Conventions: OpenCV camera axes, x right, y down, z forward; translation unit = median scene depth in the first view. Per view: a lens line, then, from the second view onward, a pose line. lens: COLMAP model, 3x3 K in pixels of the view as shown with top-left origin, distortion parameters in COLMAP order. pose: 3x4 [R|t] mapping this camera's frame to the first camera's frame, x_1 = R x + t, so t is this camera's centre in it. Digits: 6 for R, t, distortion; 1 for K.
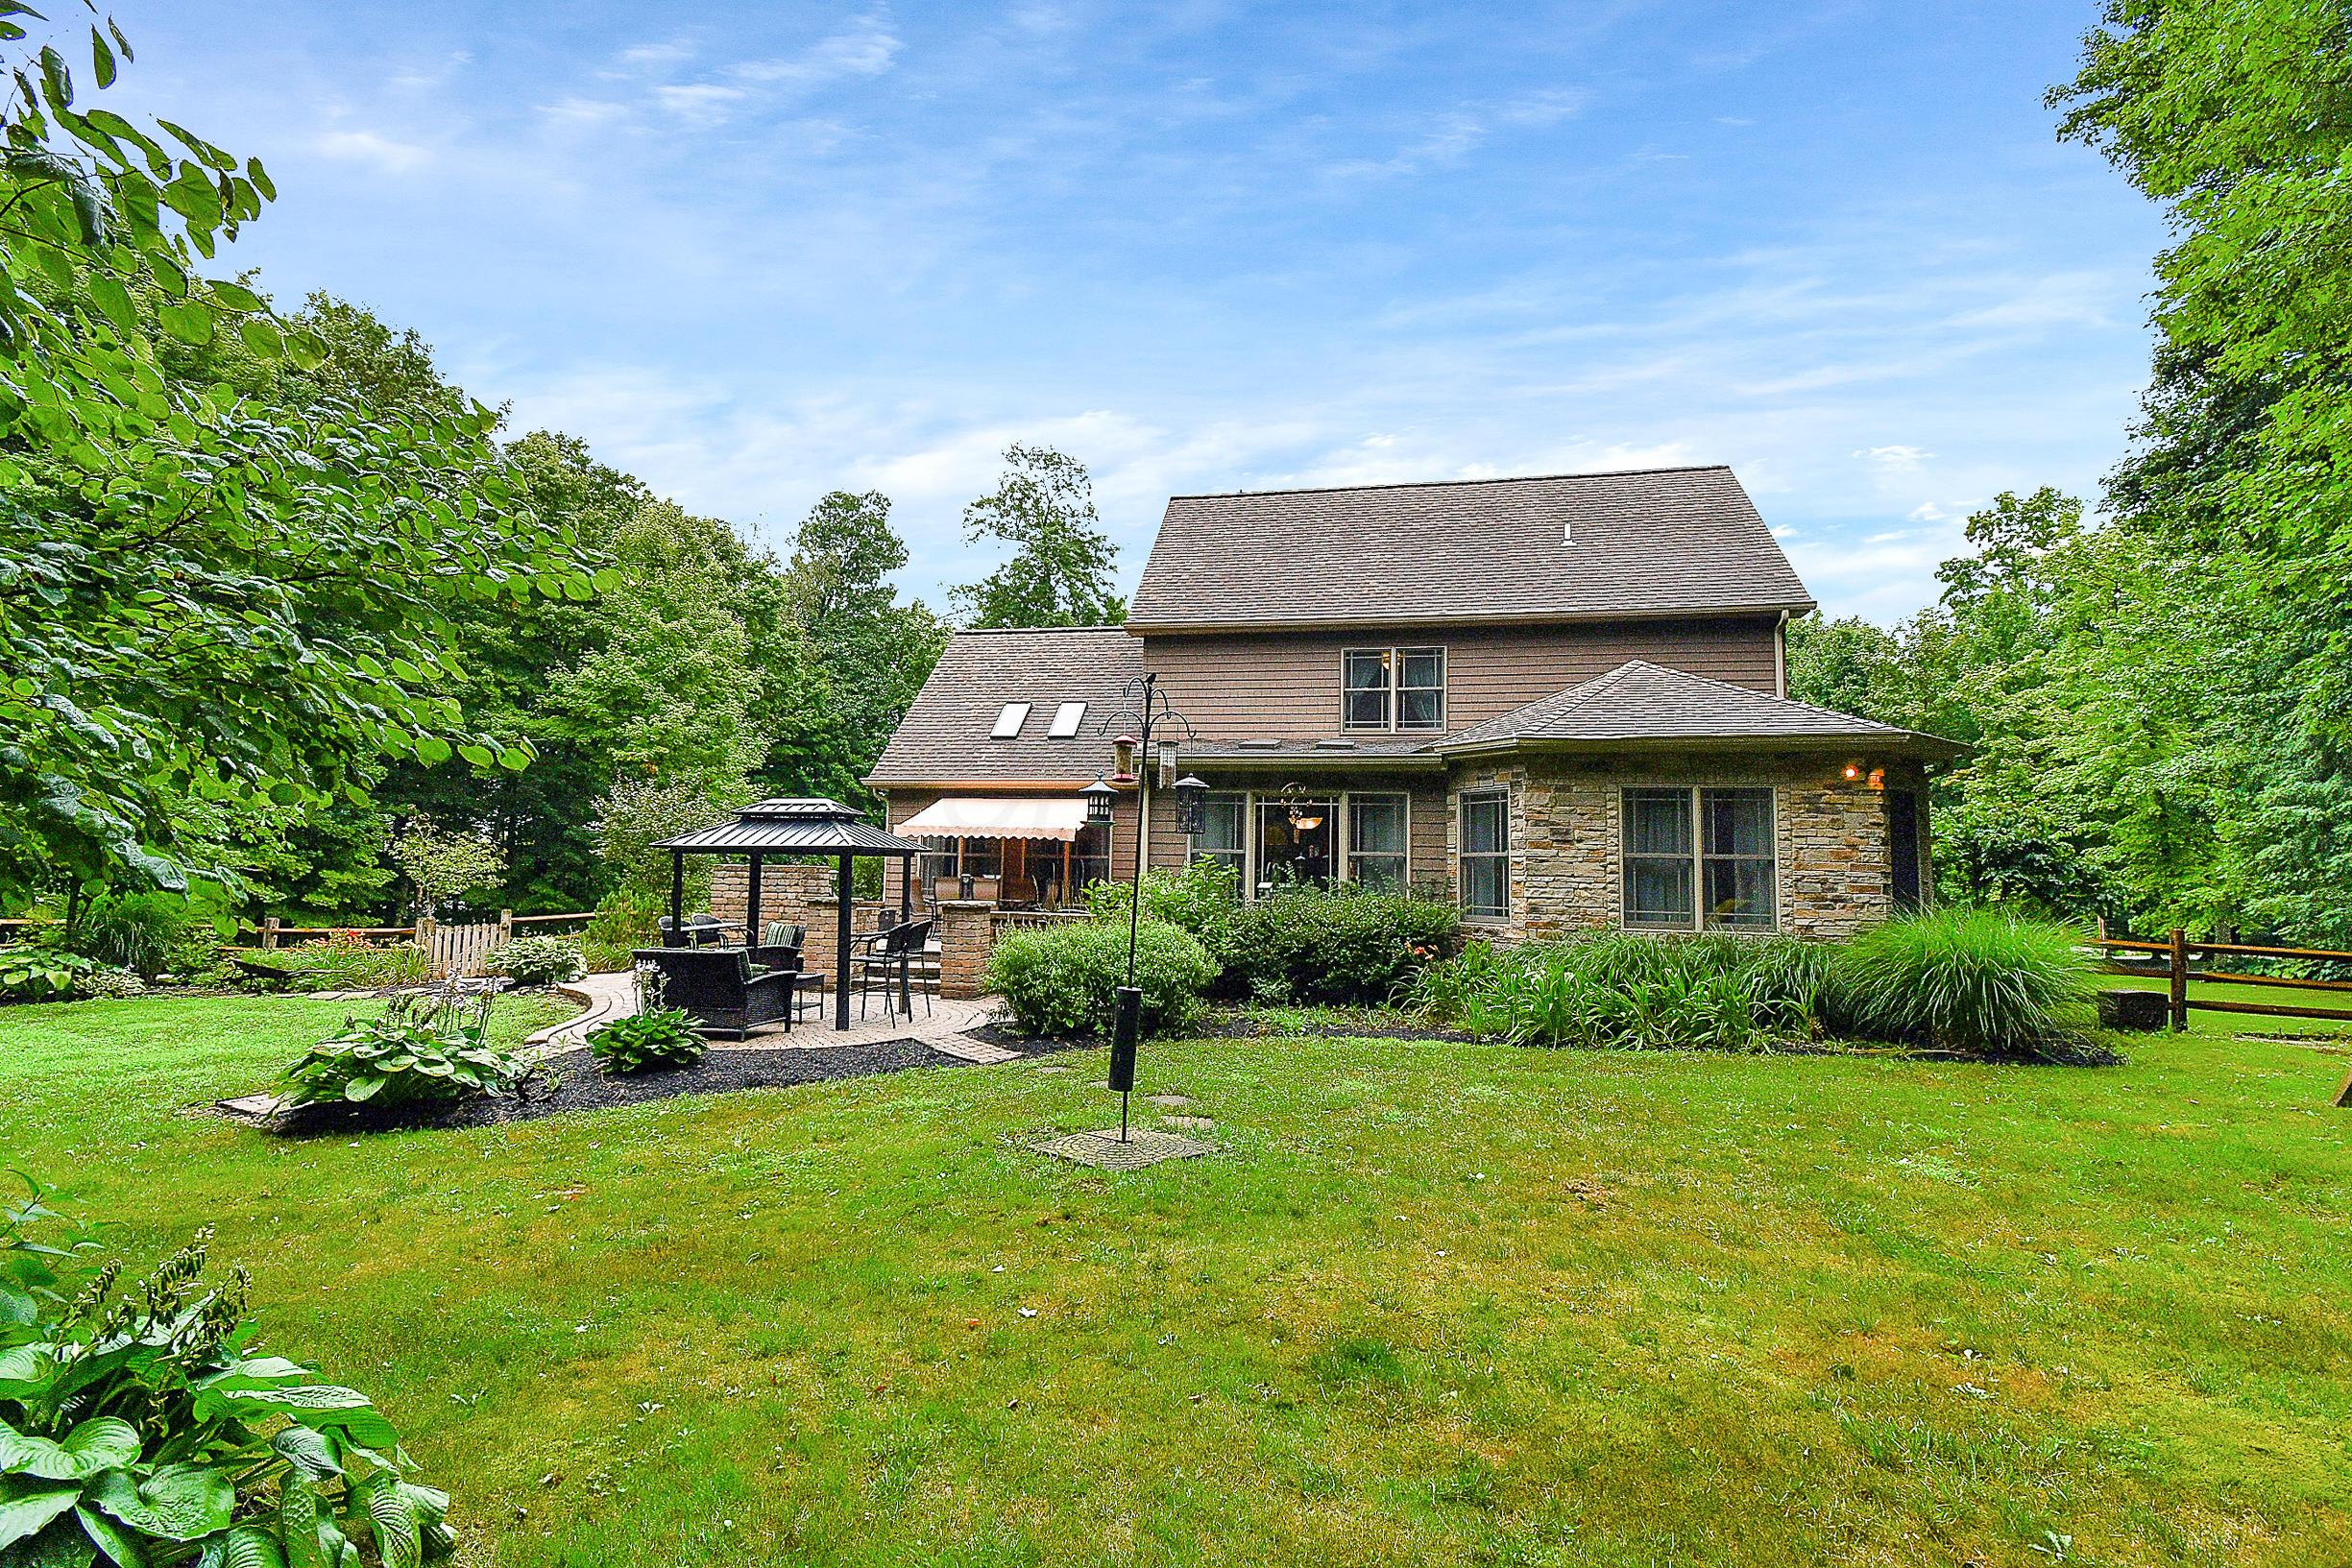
lens RADIAL K [[1078.6, 0, 1176.0], [0, 1078.6, 784.0], [0, 0, 1]] dist [-0.000359, -0.000340]
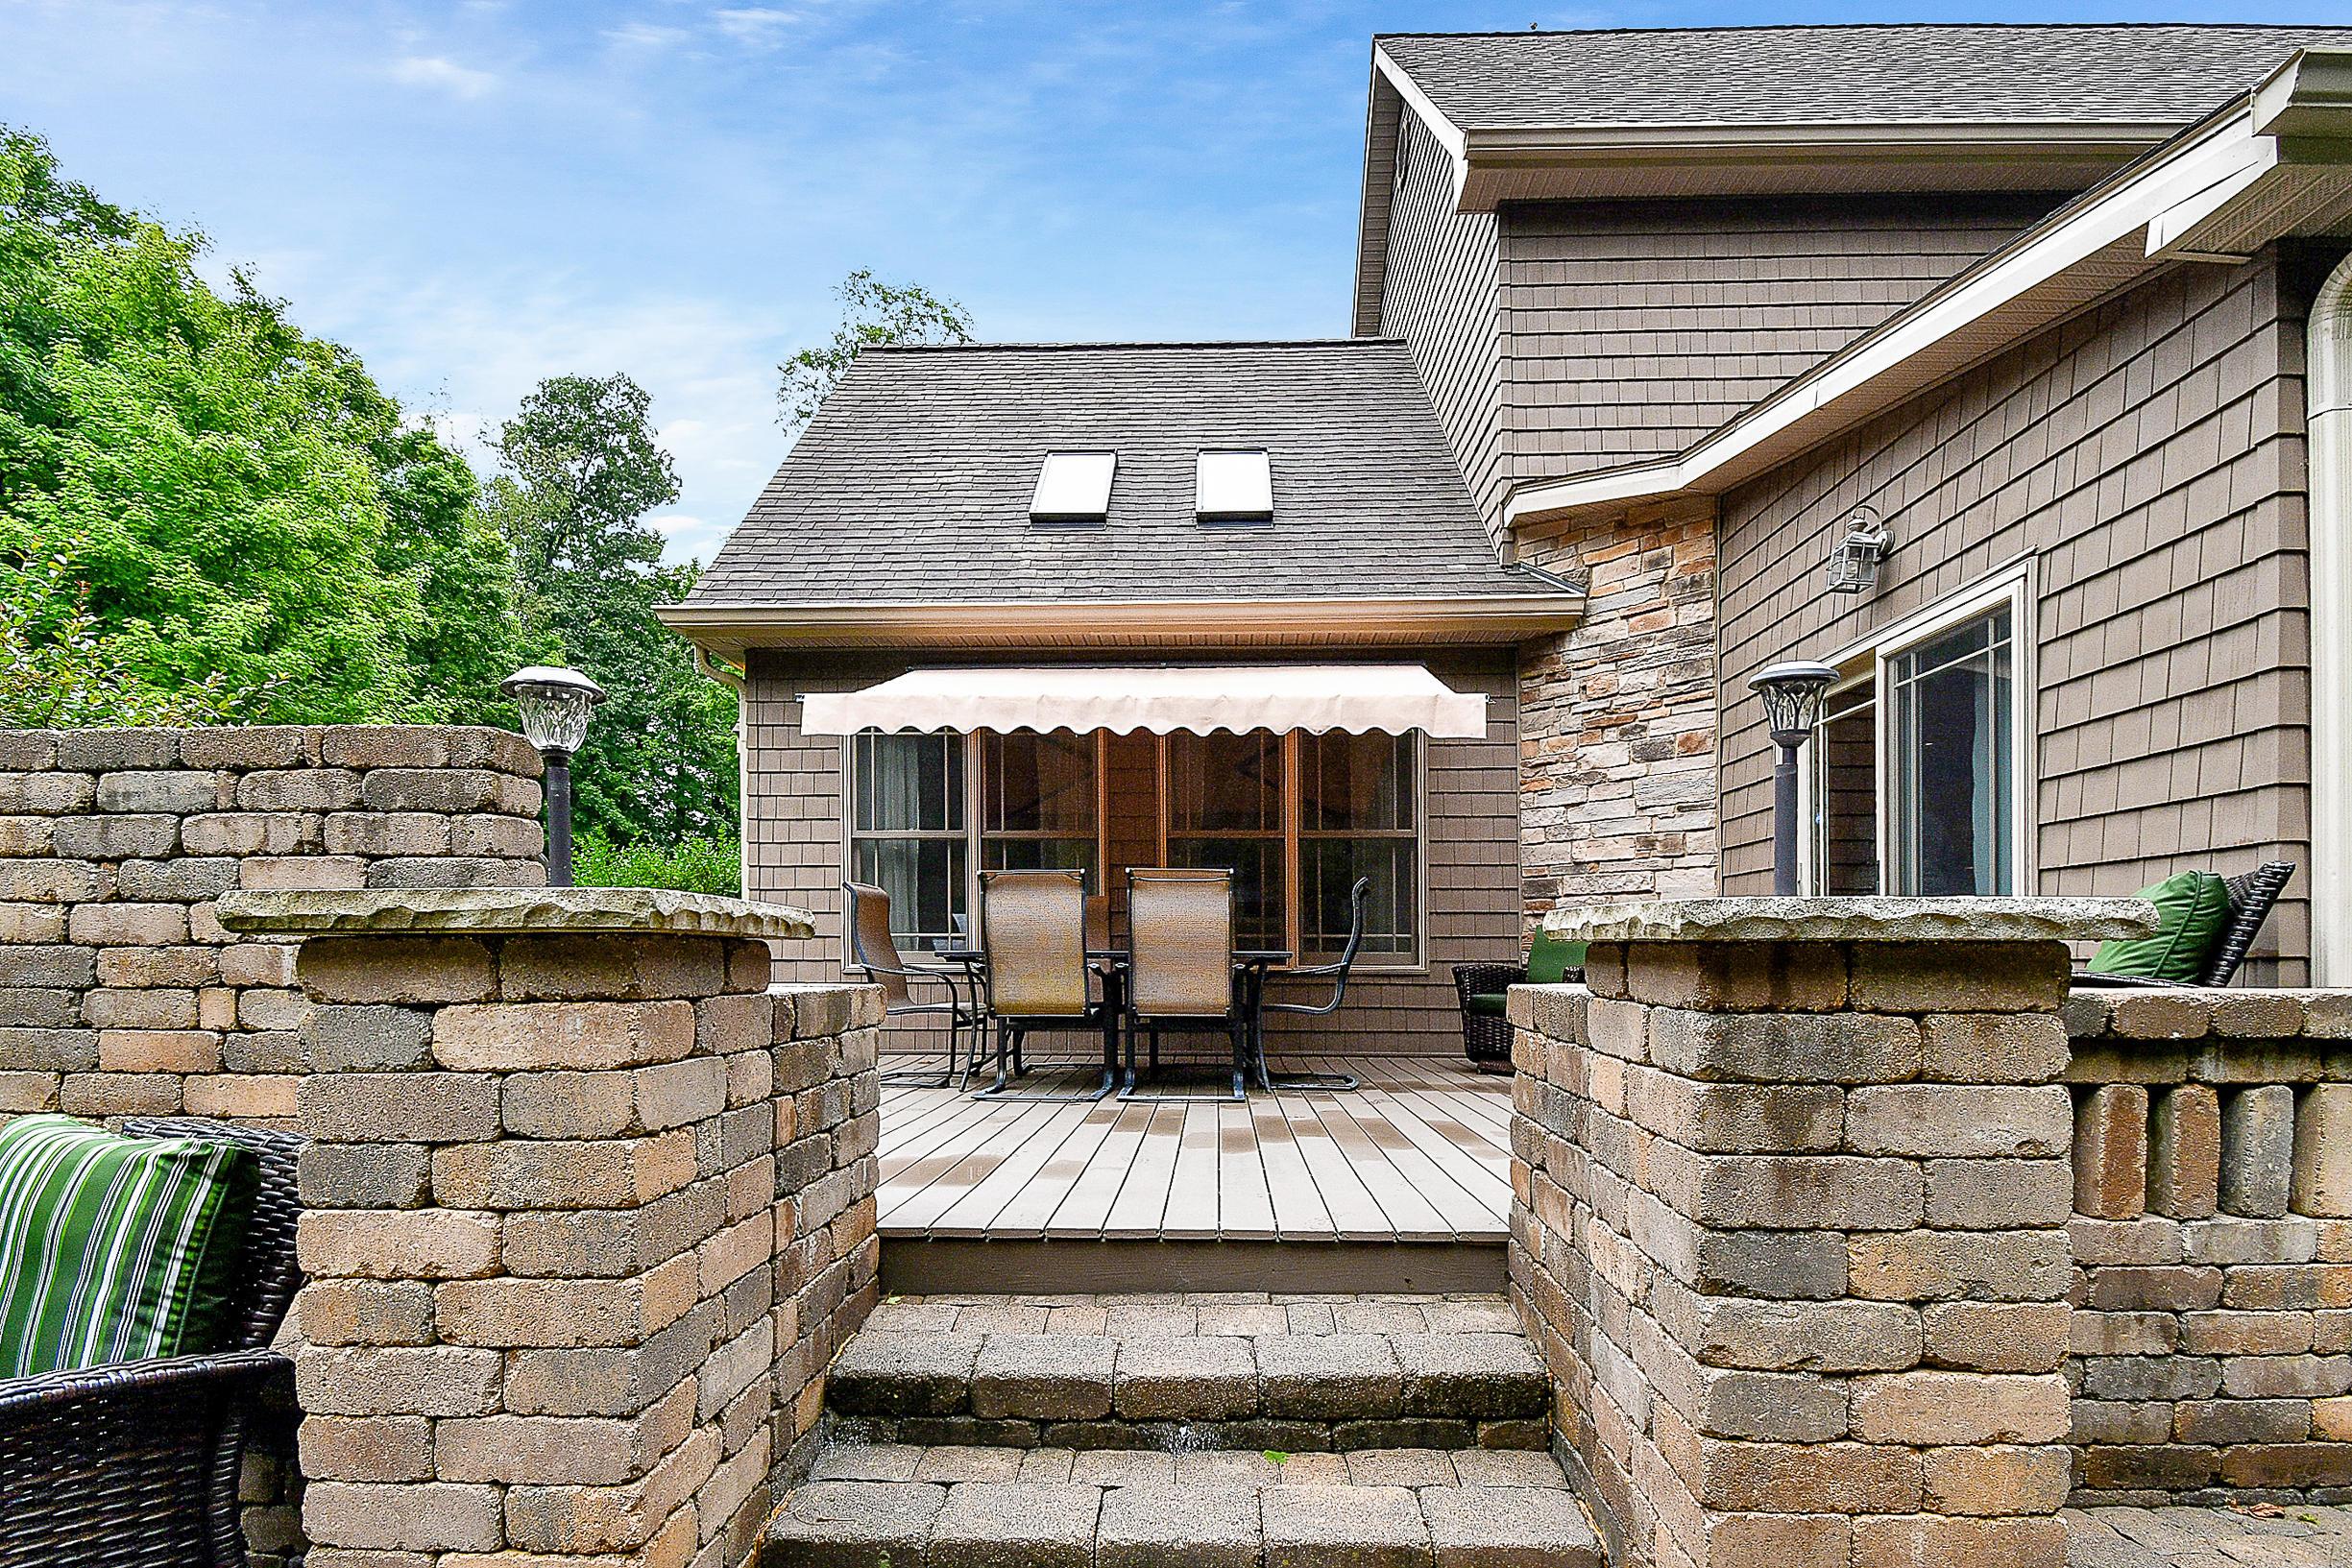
lens RADIAL K [[1070.5, 0, 1182.9], [0, 1070.5, 980.7], [0, 0, 1]] dist [0.002127, -0.008948]
pose [[0.980670, -0.025409, 0.194013, -0.127374], [0.004325, 0.994106, 0.108329, 0.047385], [-0.195622, -0.105396, 0.974999, 0.405283]]
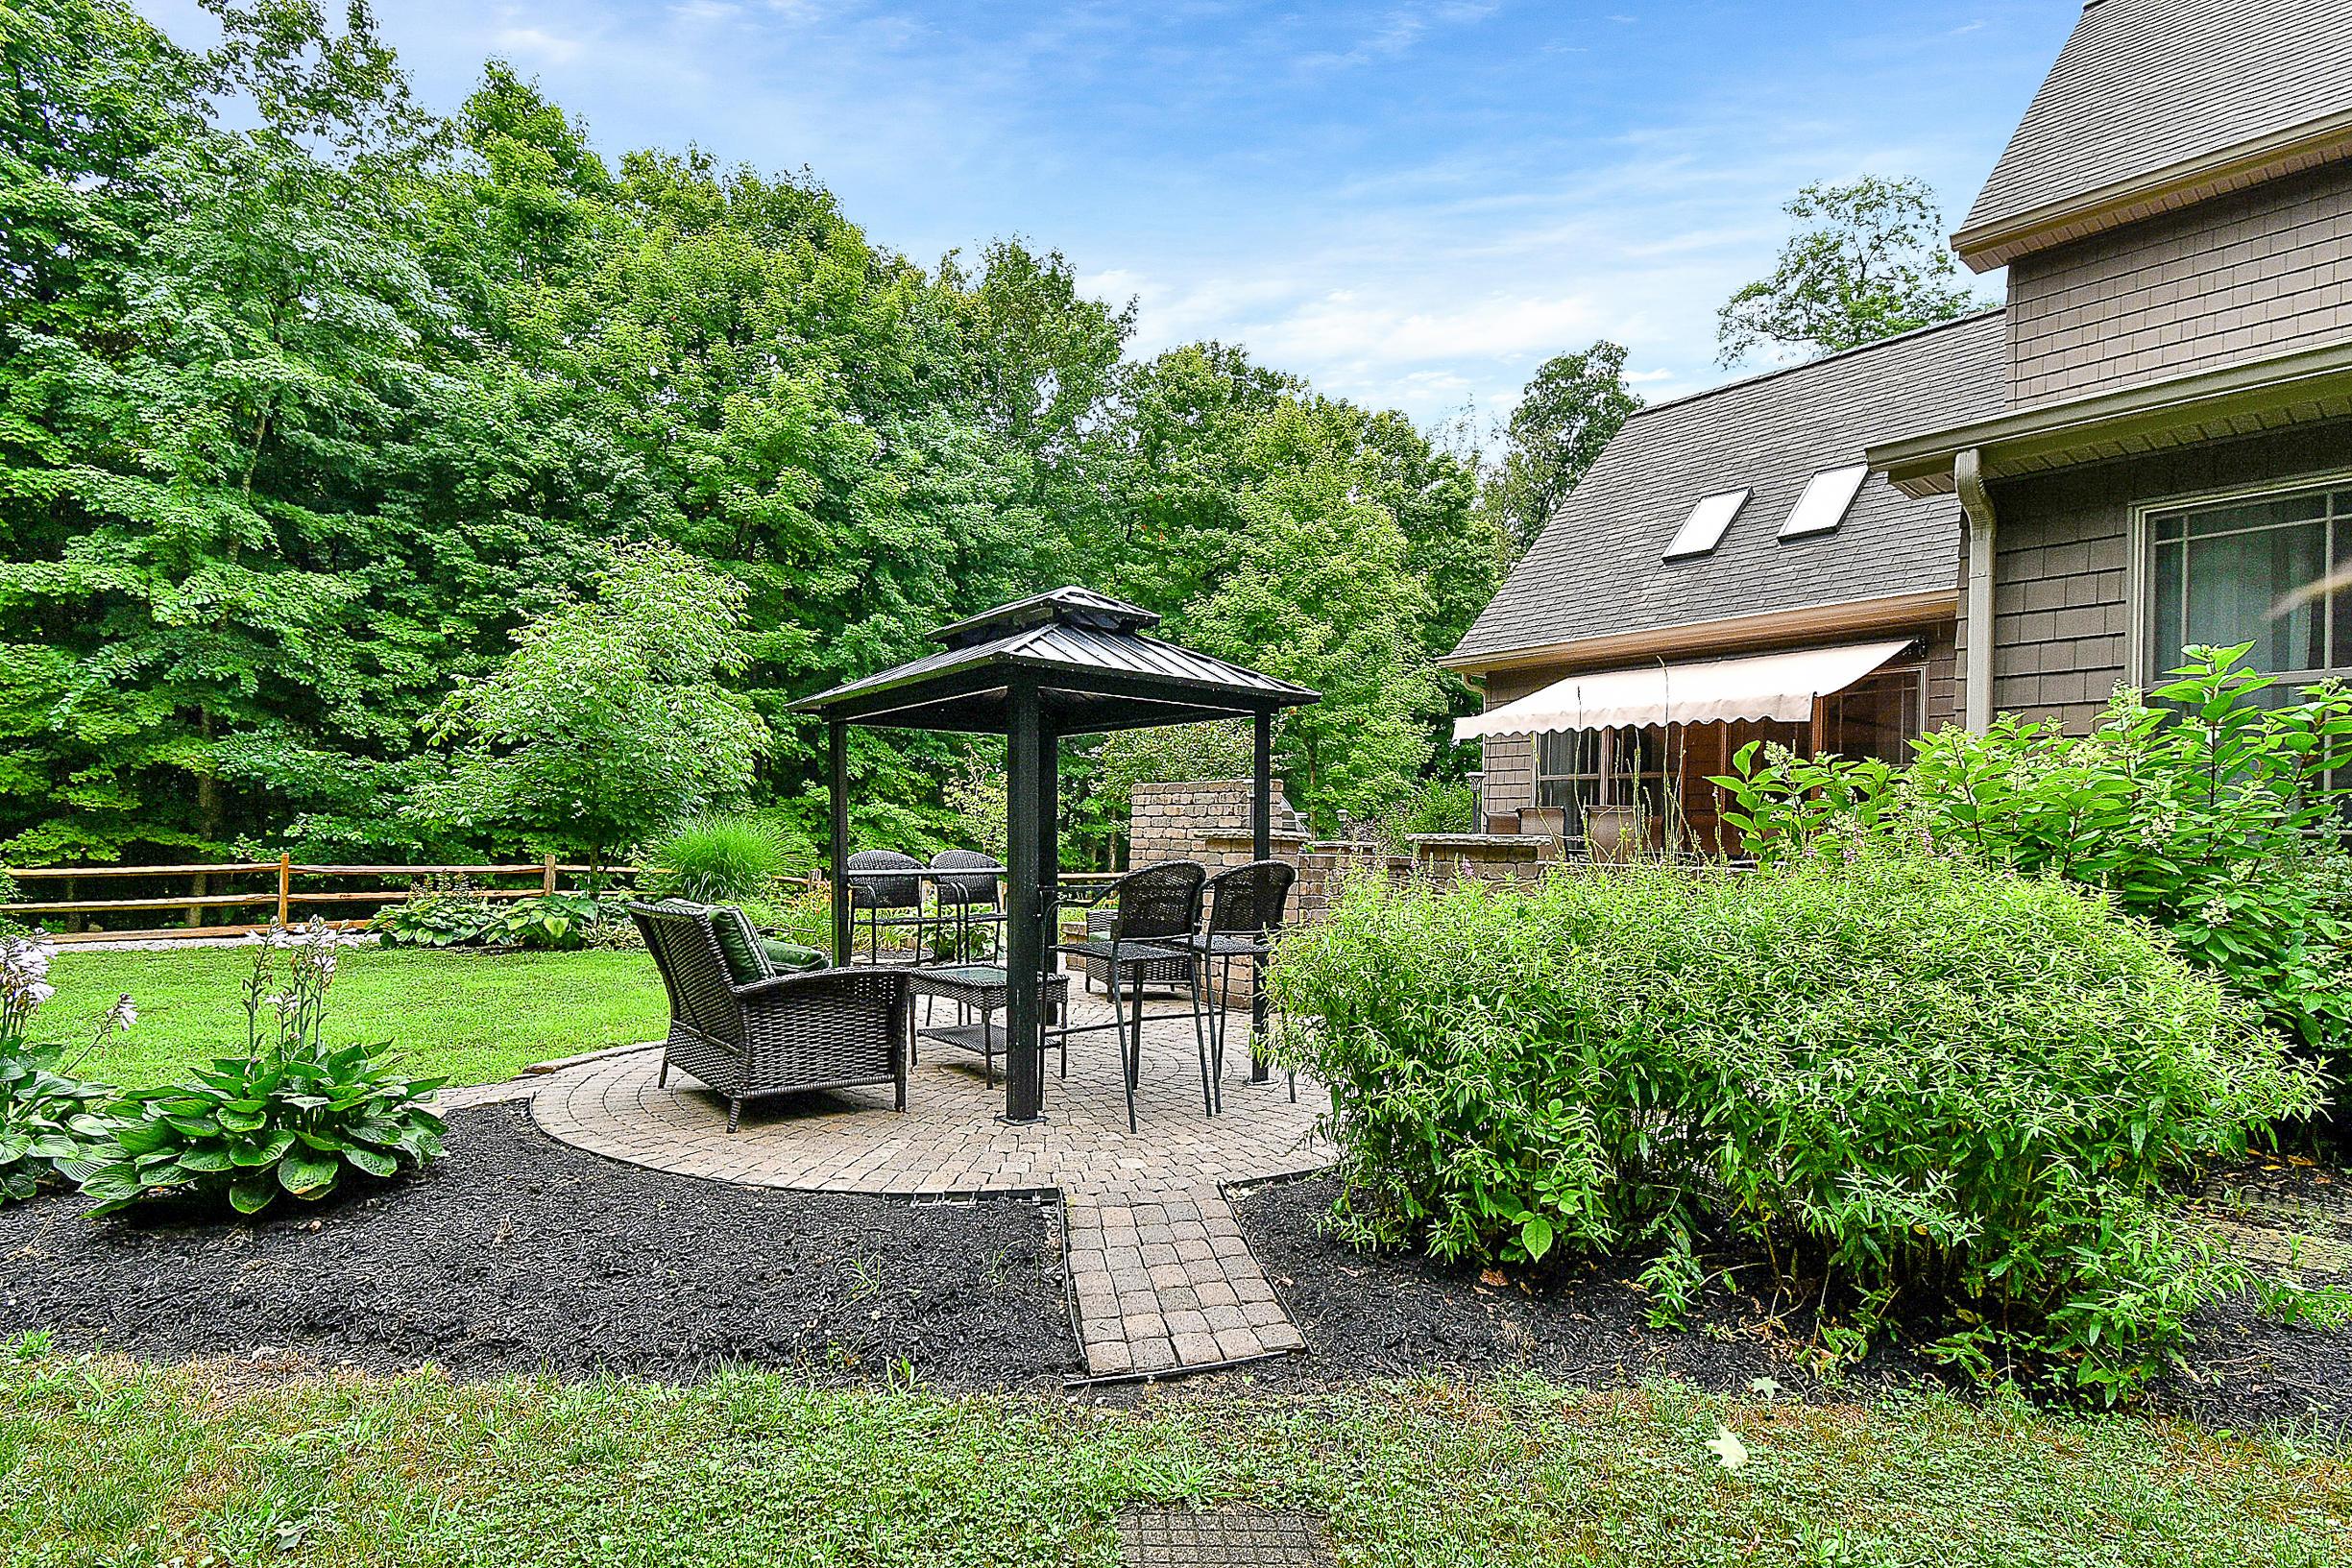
lens RADIAL K [[1159.3, 0, 1188.4], [0, 1159.3, 852.6], [0, 0, 1]] dist [0.002240, 0.000223]
pose [[0.780297, 0.002101, -0.625406, 0.003755], [0.045312, 0.997176, 0.059885, 0.037225], [0.623766, -0.075067, 0.777998, 0.253388]]
